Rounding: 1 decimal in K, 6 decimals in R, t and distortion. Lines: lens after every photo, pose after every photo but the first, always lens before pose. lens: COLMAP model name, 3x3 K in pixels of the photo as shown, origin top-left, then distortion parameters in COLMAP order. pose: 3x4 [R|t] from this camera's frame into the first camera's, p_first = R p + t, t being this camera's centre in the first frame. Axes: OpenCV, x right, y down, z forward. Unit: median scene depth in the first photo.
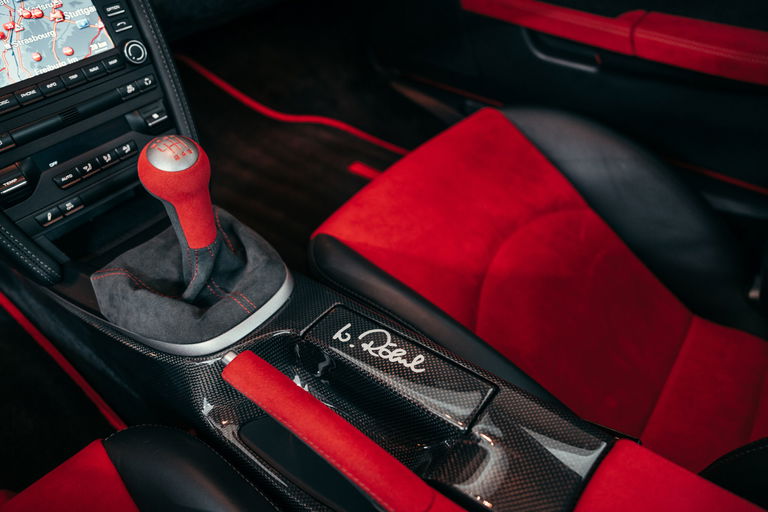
lens RADIAL K [[527.1, 0, 394.1], [0, 527.1, 256.5], [0, 0, 1]] dist [-0.003738, 0.003781]
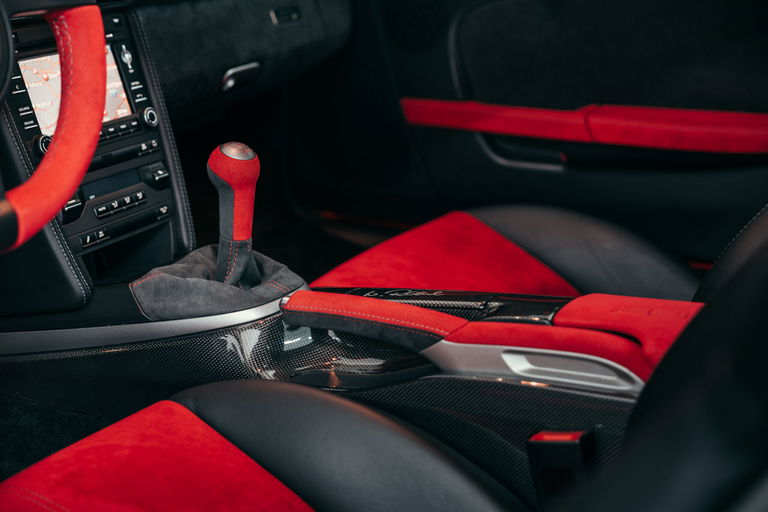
lens RADIAL K [[1311.7, 0, 384.0], [0, 1311.7, 256.0], [0, 0, 1]] dist [0.052413, 0.101230]
pose [[0.985950, -0.053229, 0.158333, -0.478198], [0.119504, 0.887044, -0.445950, 1.255072], [-0.116711, 0.458606, 0.880942, -1.483369]]
